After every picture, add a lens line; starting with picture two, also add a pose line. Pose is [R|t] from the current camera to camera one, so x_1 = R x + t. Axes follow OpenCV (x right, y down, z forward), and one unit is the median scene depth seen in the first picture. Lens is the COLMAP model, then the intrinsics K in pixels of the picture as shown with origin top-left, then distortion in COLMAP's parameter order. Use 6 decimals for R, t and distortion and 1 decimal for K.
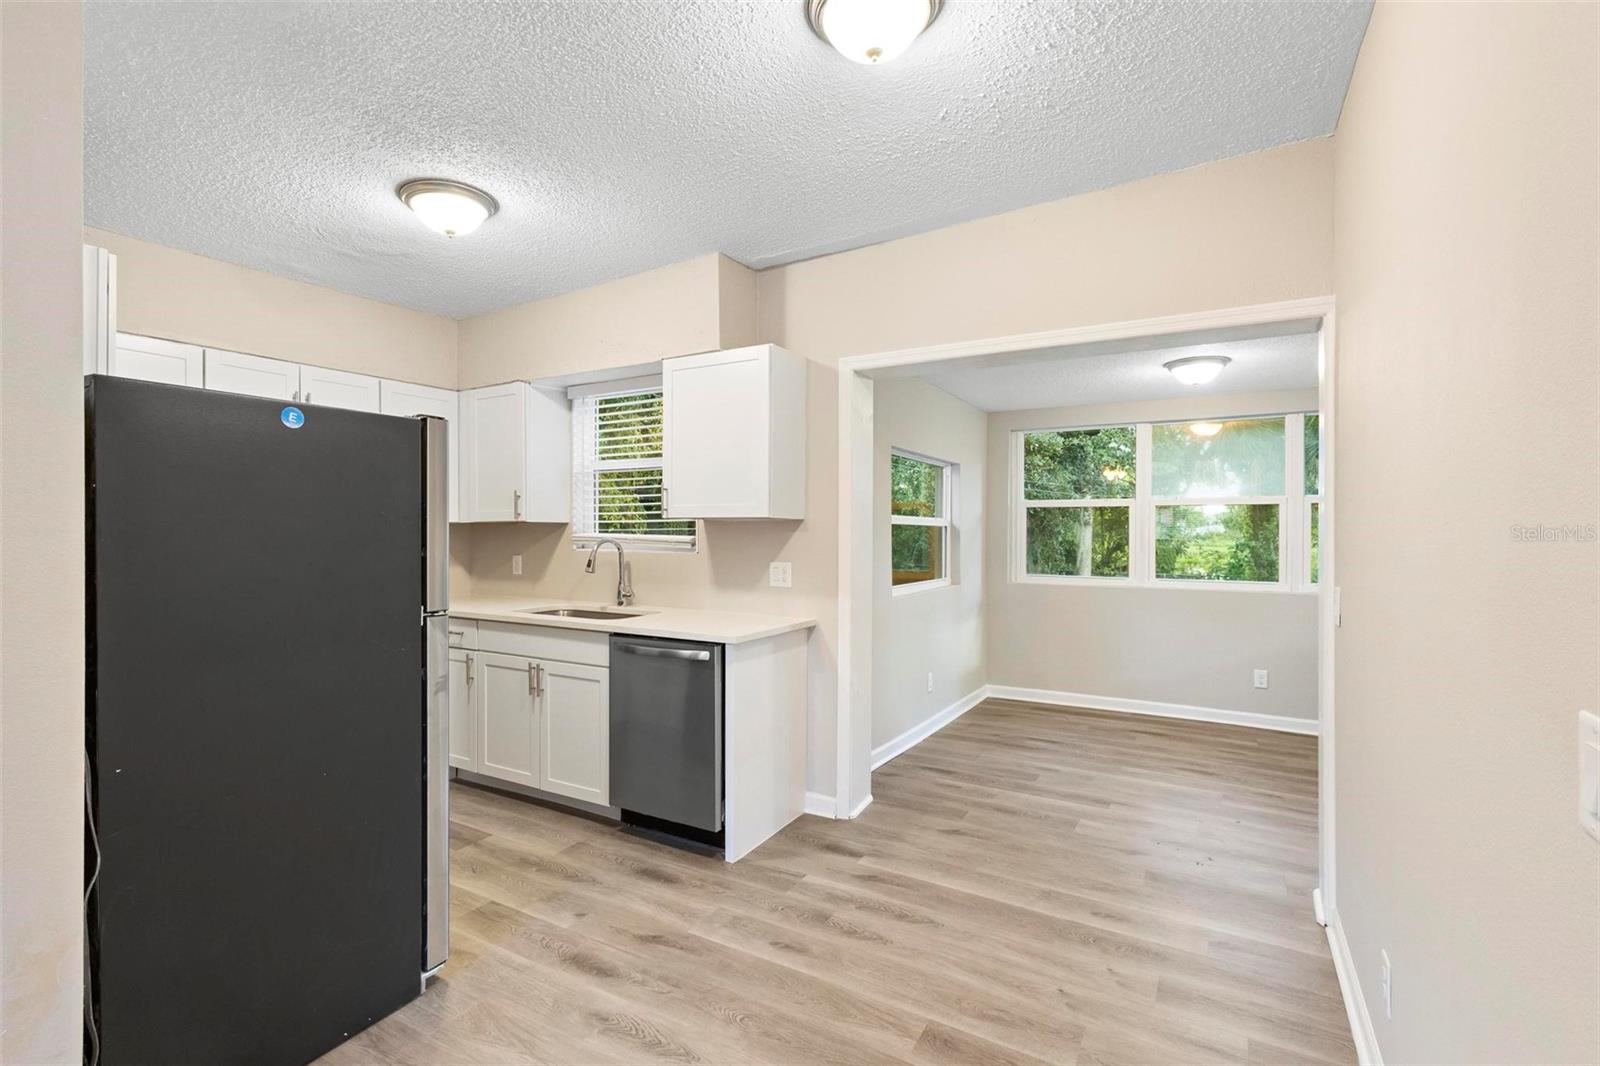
lens RADIAL K [[730.3, 0, 800.0], [0, 730.3, 533.0], [0, 0, 1]] dist [0.007378, 0.000088]
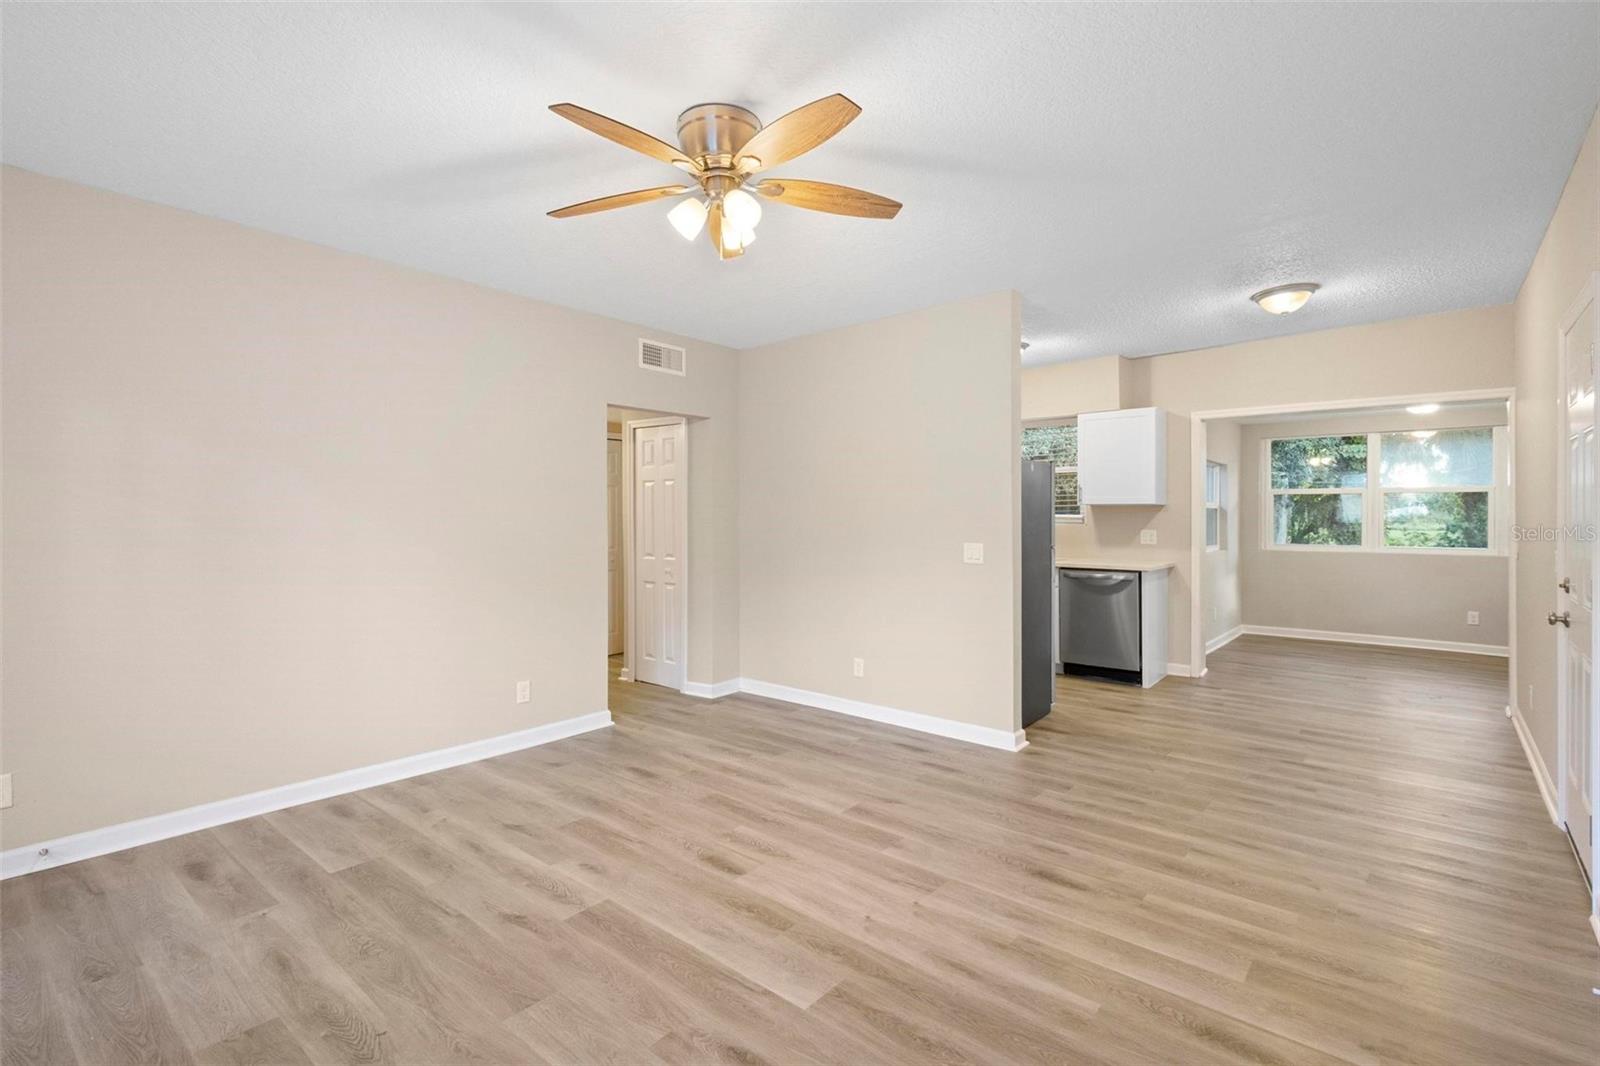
lens RADIAL K [[743.7, 0, 790.9], [0, 743.7, 513.0], [0, 0, 1]] dist [0.009005, -0.000651]
pose [[0.983972, -0.002602, -0.178306, -0.496987], [0.001770, 0.999987, -0.004822, 0.007095], [0.178316, 0.004429, 0.983963, -0.800923]]
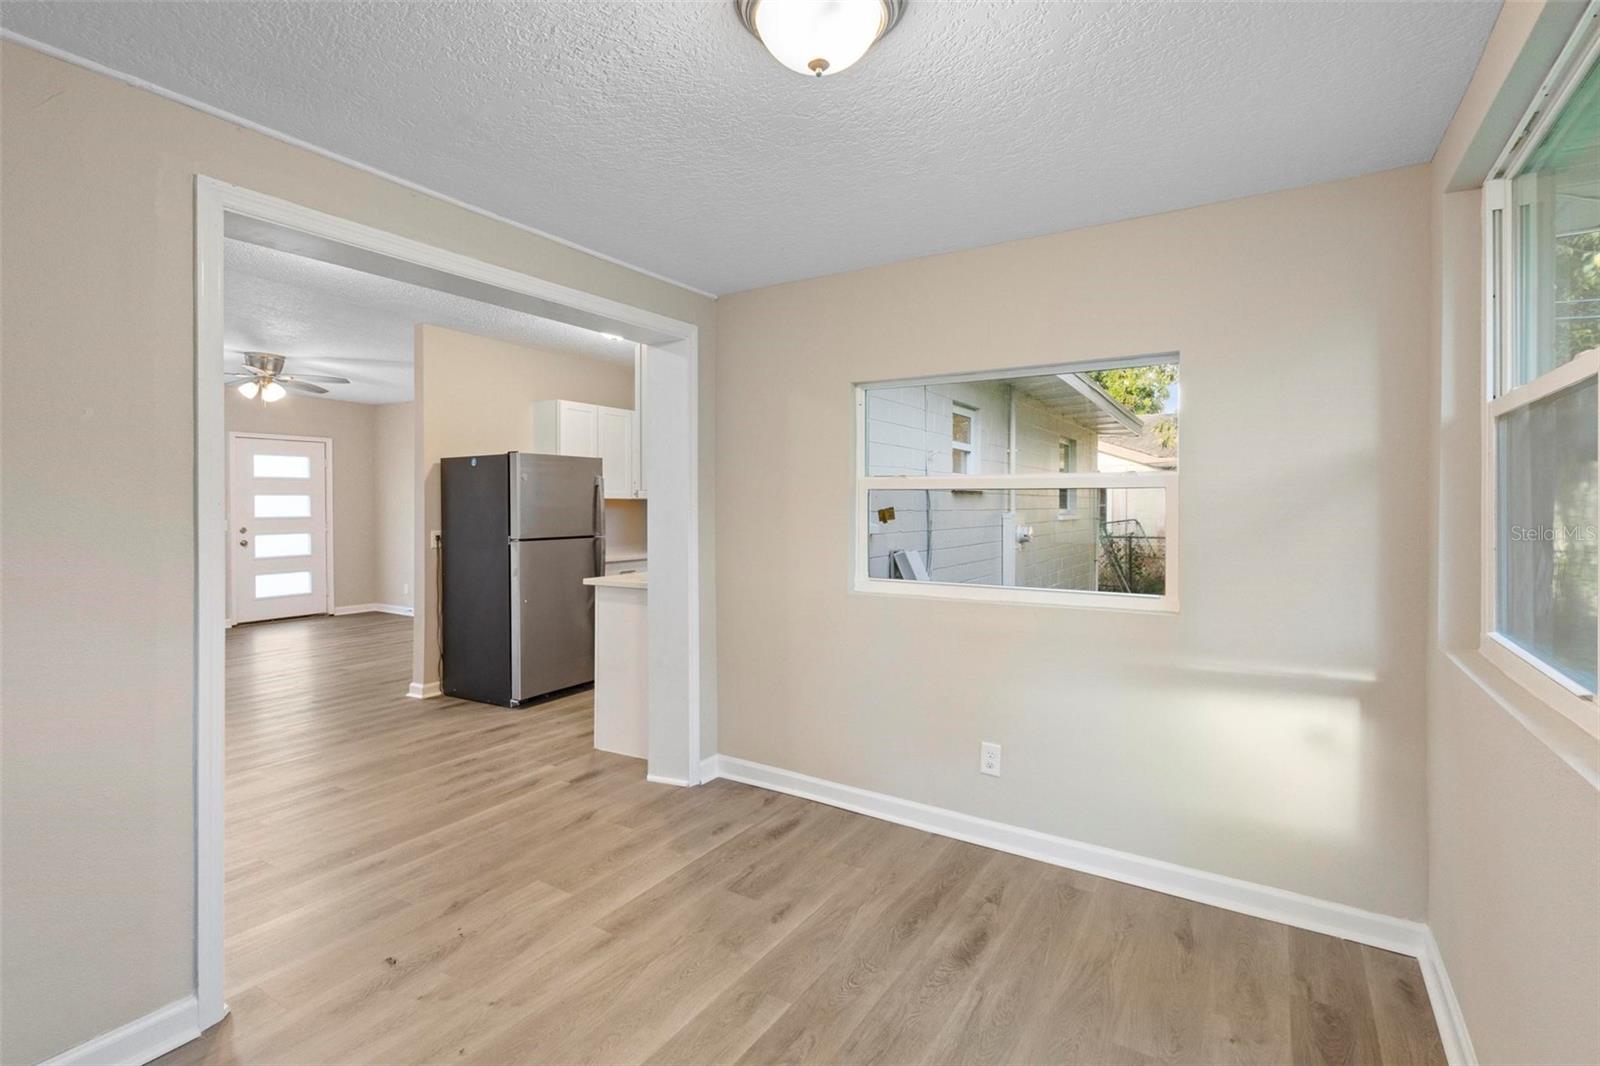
lens RADIAL K [[743.4, 0, 803.0], [0, 743.4, 508.4], [0, 0, 1]] dist [0.008401, -0.000861]
pose [[-0.028172, 0.002964, -0.999599, 0.971964], [0.001643, 0.999994, 0.002919, 0.005272], [0.999602, -0.001560, -0.028177, 1.090554]]
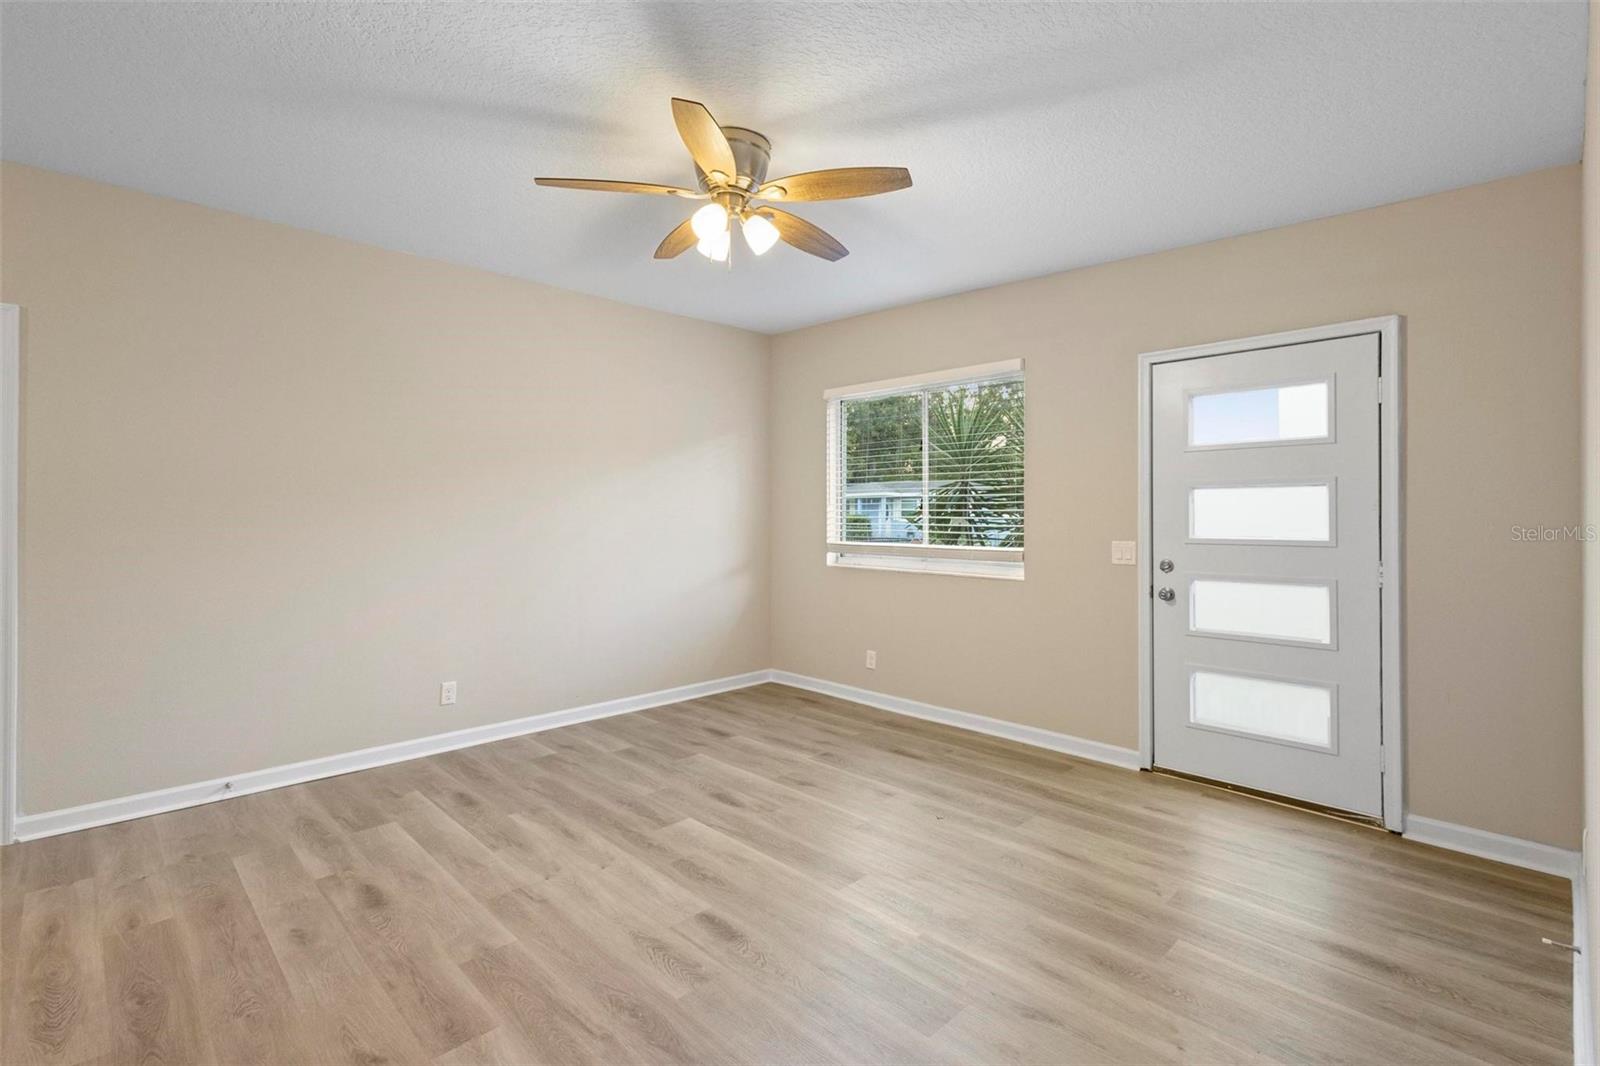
lens RADIAL K [[740.2, 0, 808.0], [0, 740.2, 516.4], [0, 0, 1]] dist [0.009245, -0.000235]
pose [[-0.966318, -0.009300, 0.257182, -0.920334], [-0.007709, 0.999944, 0.007195, 0.003658], [-0.257235, 0.004970, -0.966336, 0.482267]]
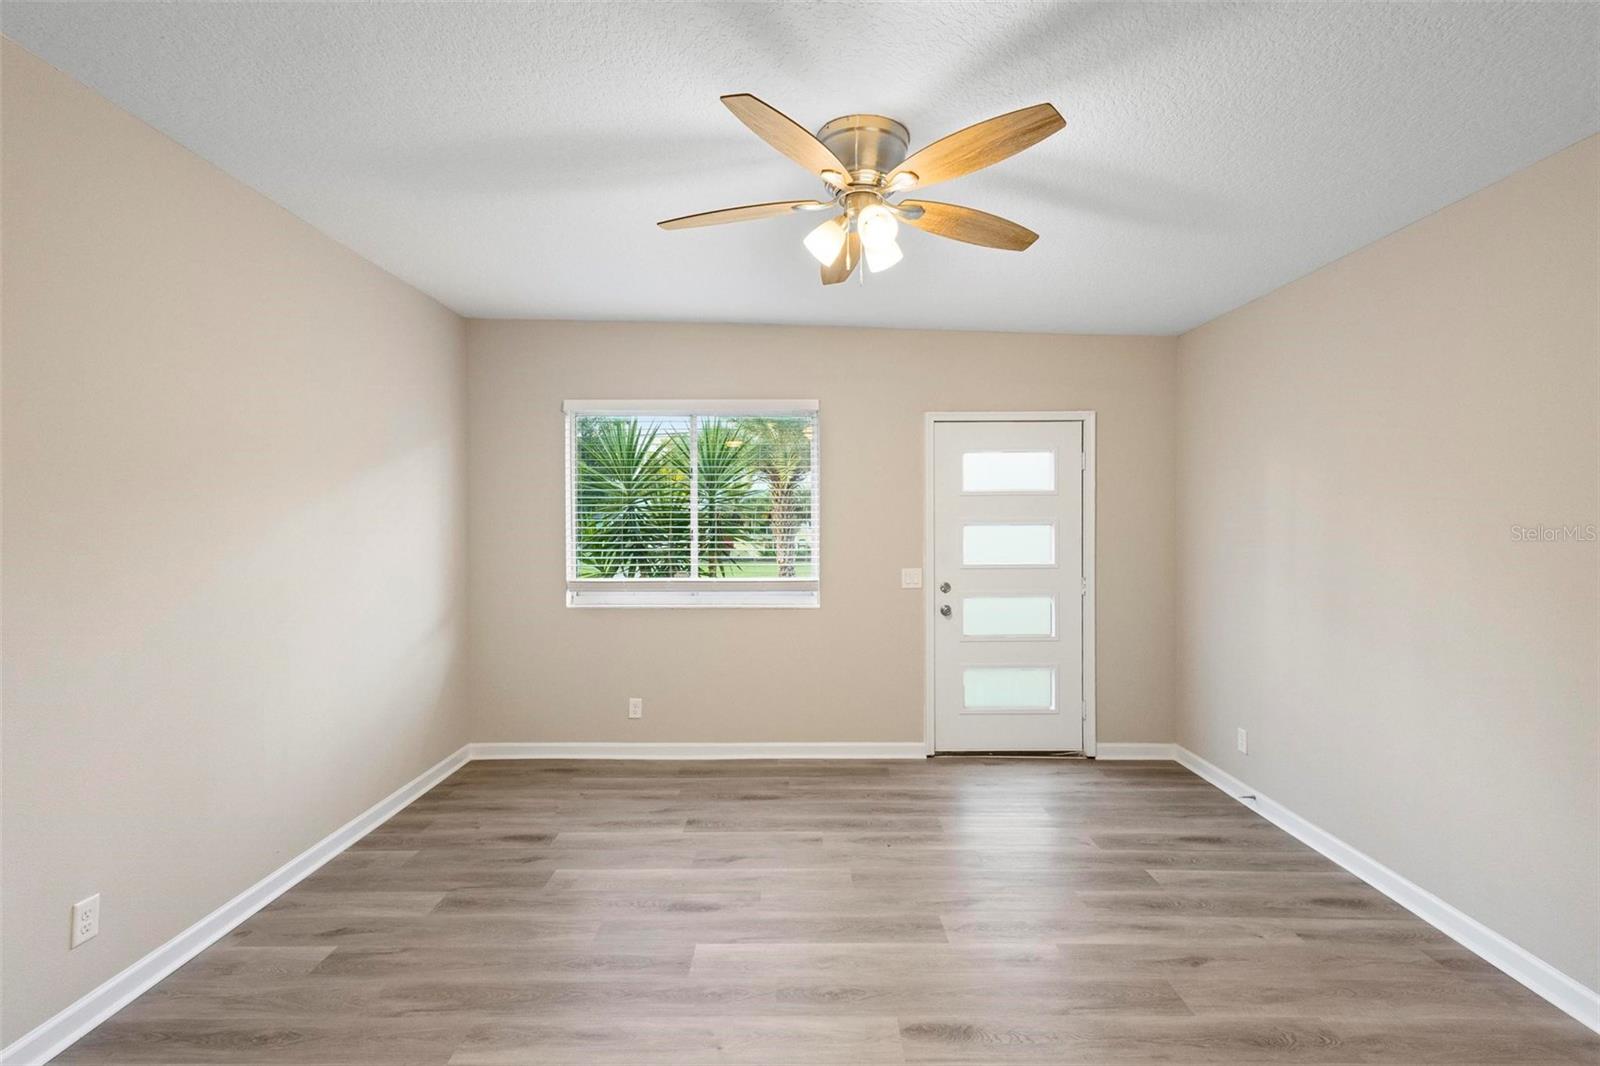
lens RADIAL K [[726.2, 0, 801.6], [0, 726.2, 539.1], [0, 0, 1]] dist [0.009345, -0.000808]
pose [[-0.864076, 0.004291, -0.503344, -0.335589], [-0.004570, 0.999856, 0.016369, -0.024179], [0.503341, 0.016444, -0.863931, 0.317491]]
